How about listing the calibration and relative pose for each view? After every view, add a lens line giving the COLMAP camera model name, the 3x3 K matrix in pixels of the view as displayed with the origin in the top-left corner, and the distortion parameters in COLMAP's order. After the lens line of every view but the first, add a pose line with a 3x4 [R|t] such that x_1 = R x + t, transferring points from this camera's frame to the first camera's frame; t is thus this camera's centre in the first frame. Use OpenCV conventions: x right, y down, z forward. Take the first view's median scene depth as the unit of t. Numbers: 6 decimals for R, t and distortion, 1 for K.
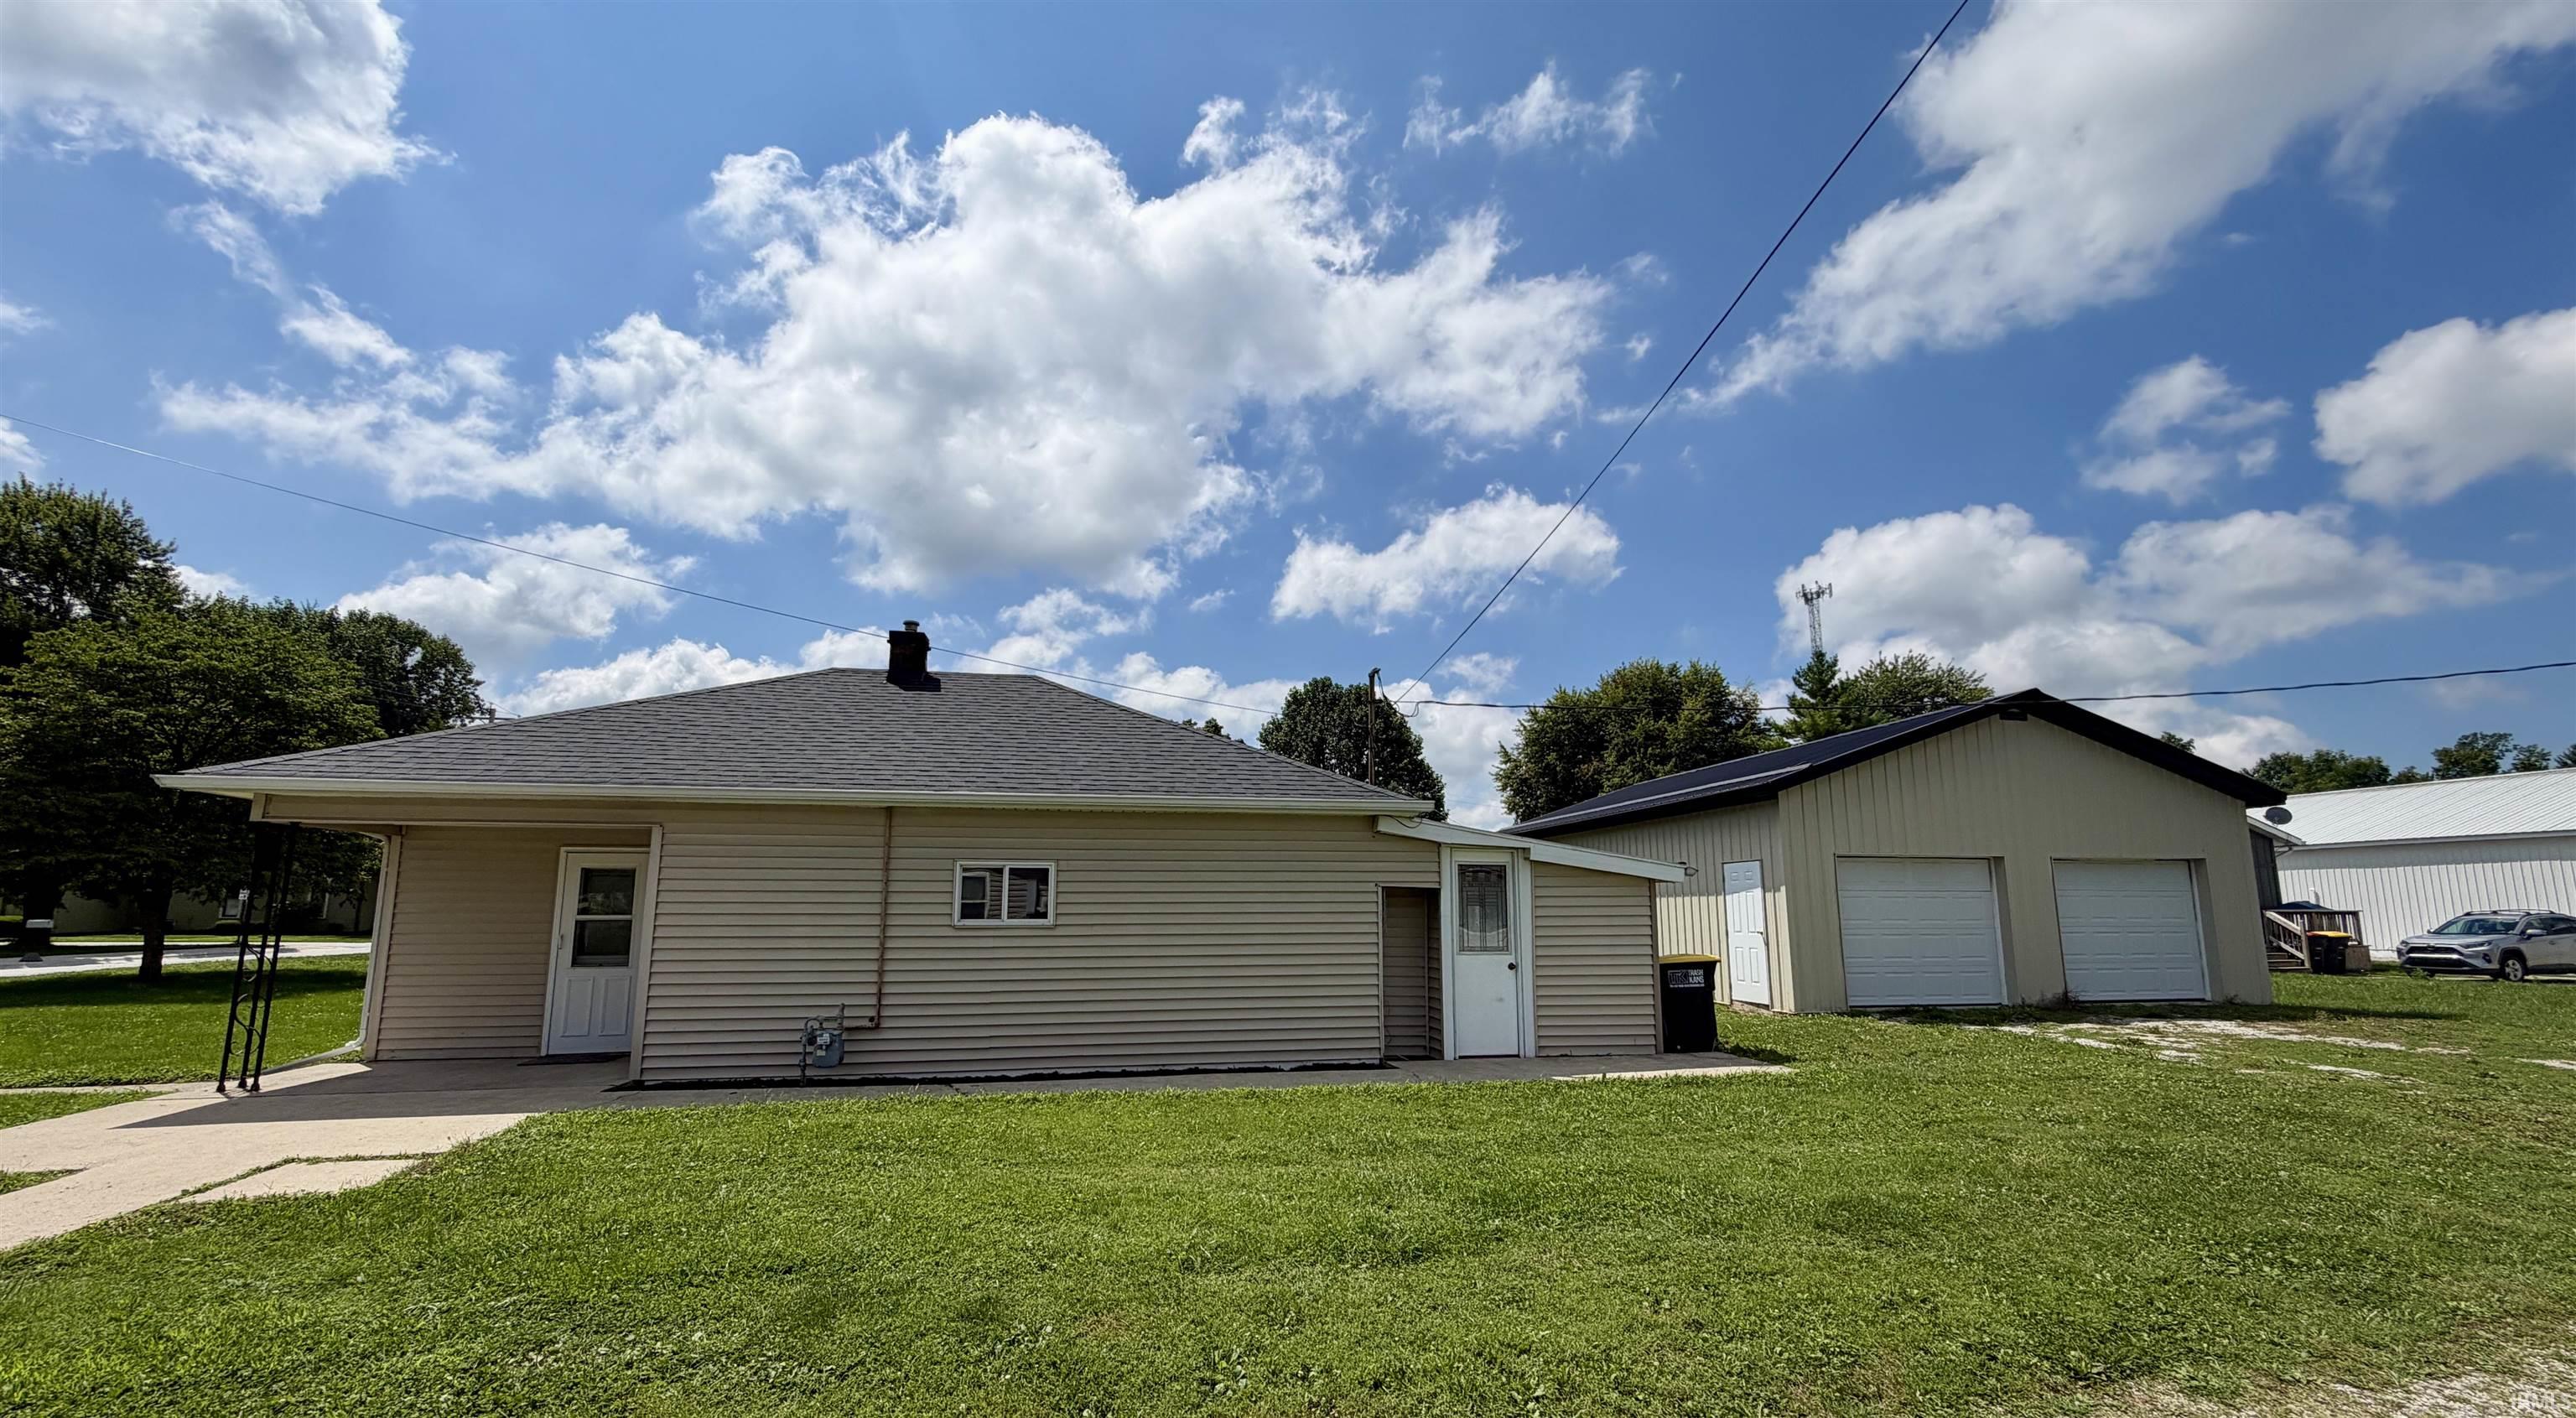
lens RADIAL K [[1059.2, 0, 1301.6], [0, 1059.2, 739.9], [0, 0, 1]] dist [0.024279, -0.000090]
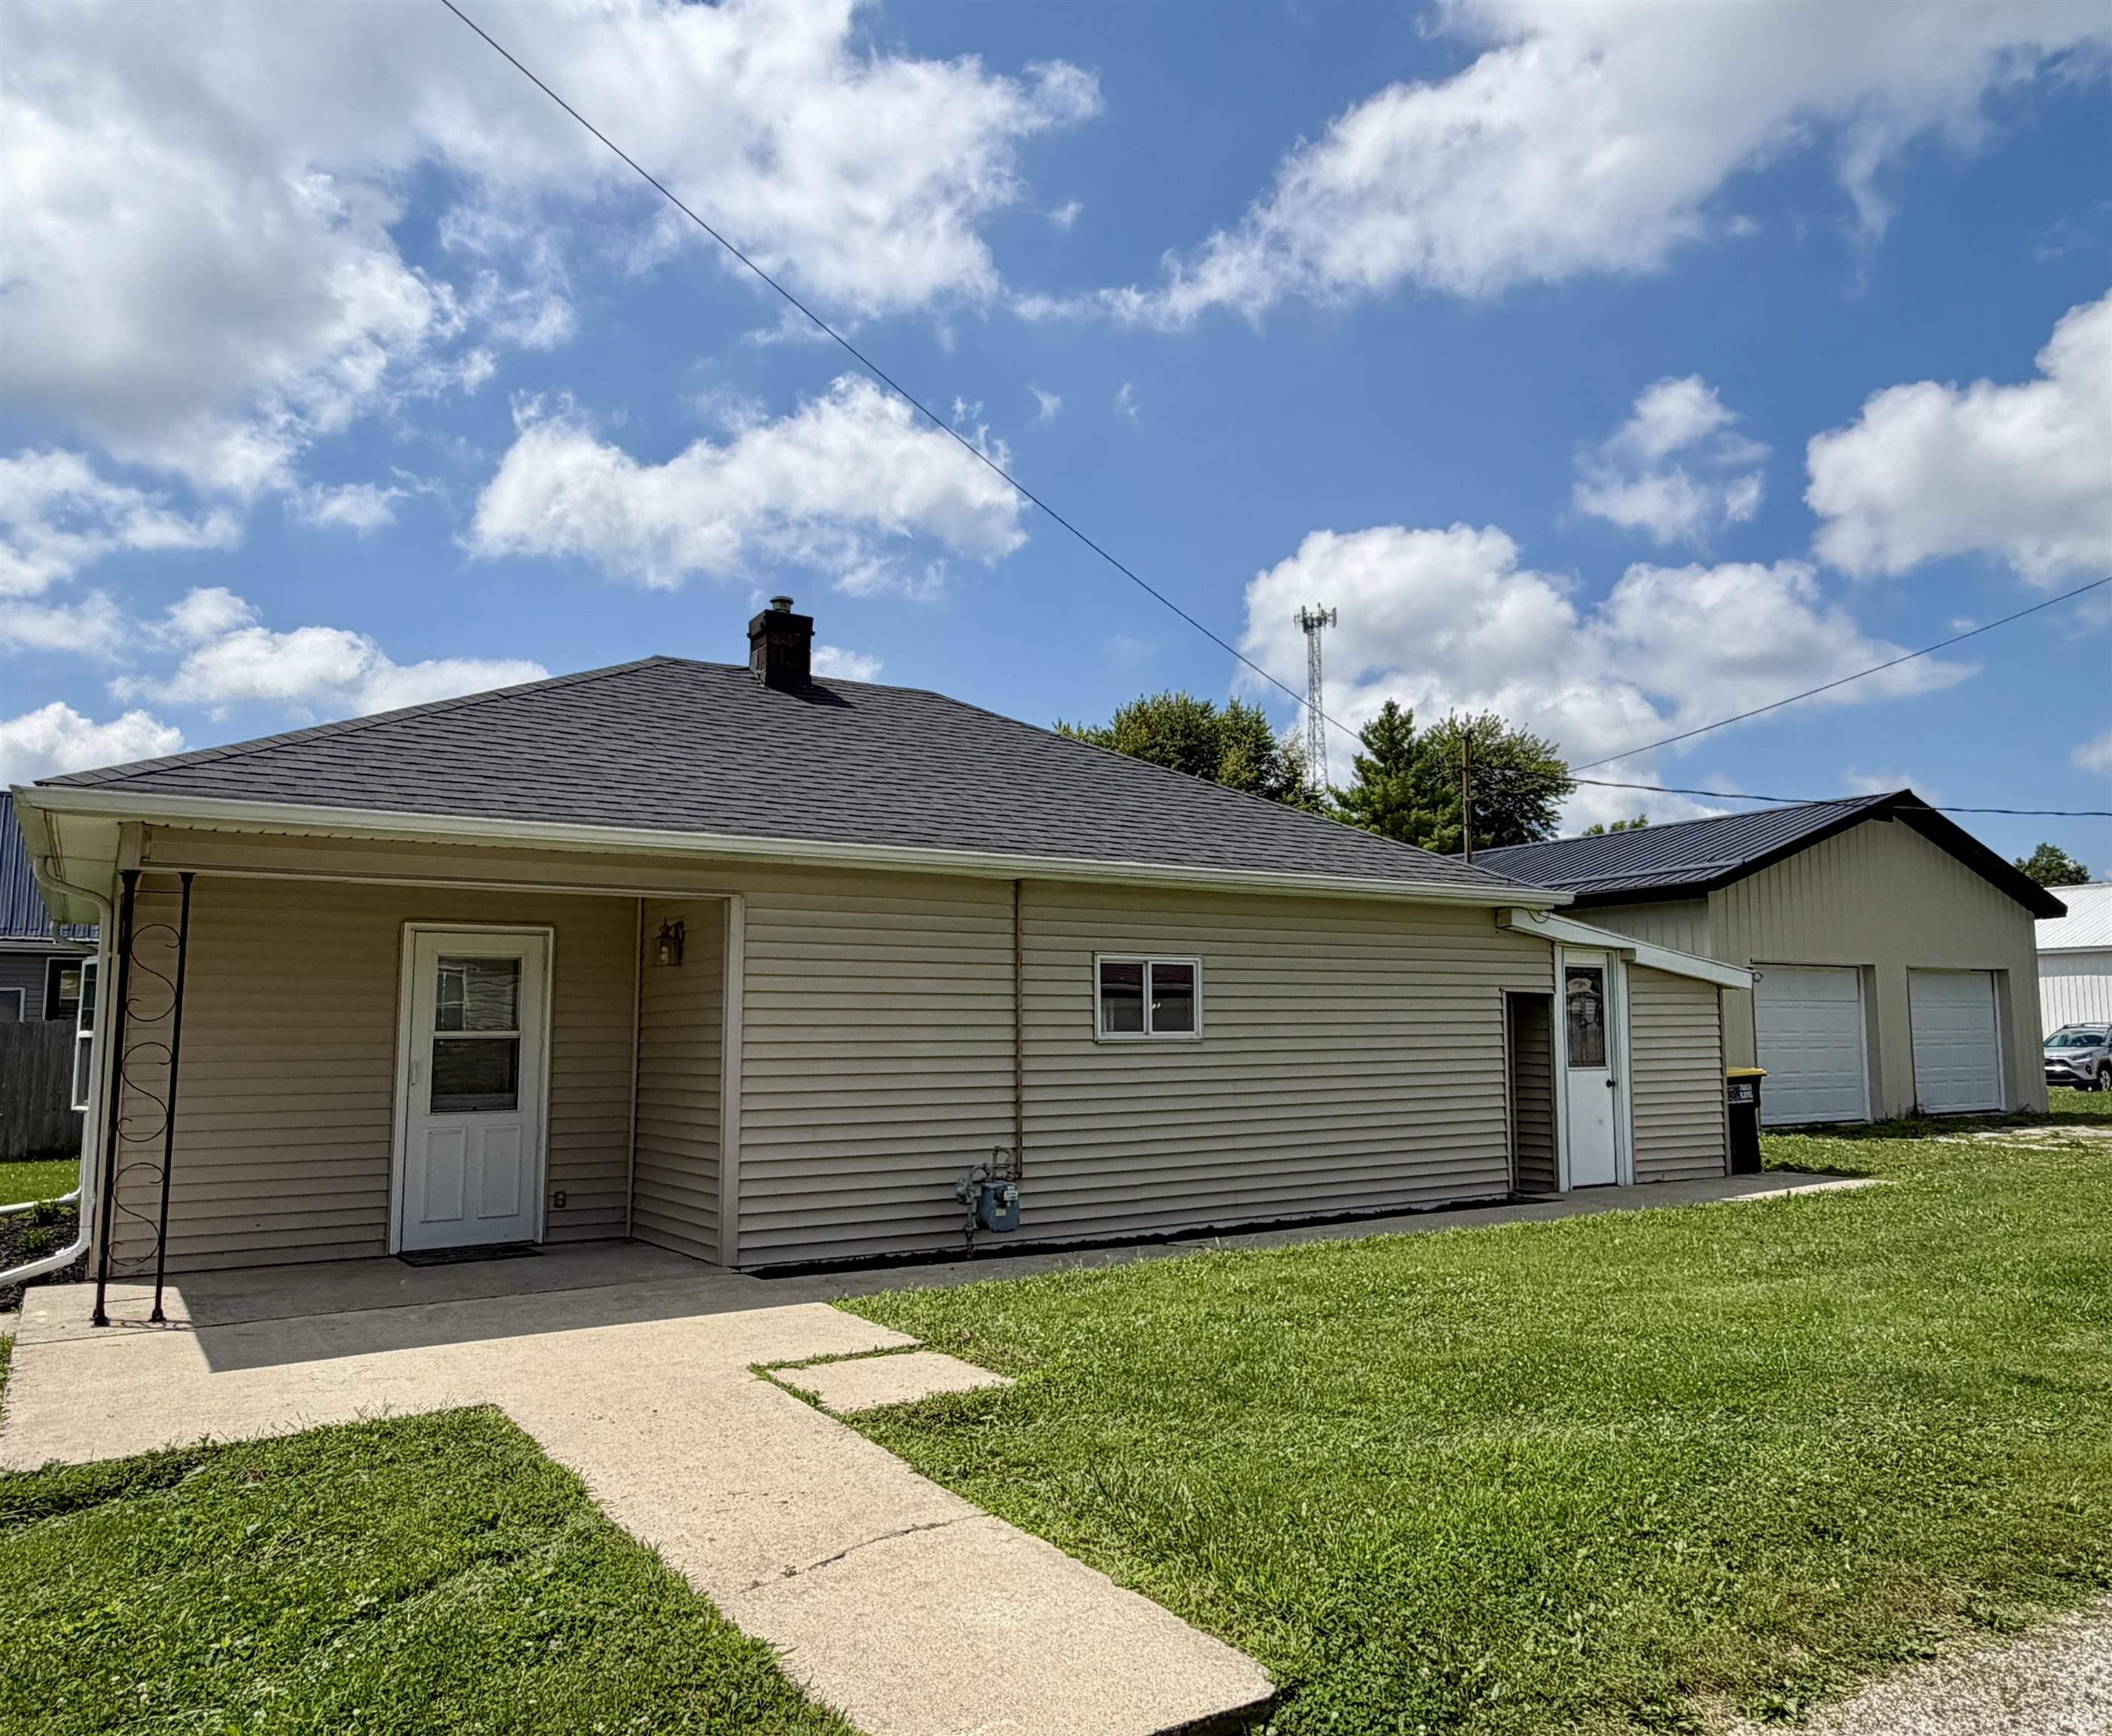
lens RADIAL K [[1614.9, 0, 1228.5], [0, 1614.9, 899.4], [0, 0, 1]] dist [0.060784, 0.000412]
pose [[0.904461, 0.026863, 0.425710, -0.105560], [-0.056002, 0.996855, 0.056077, 0.000925], [-0.422864, -0.074560, 0.903120, -0.009522]]
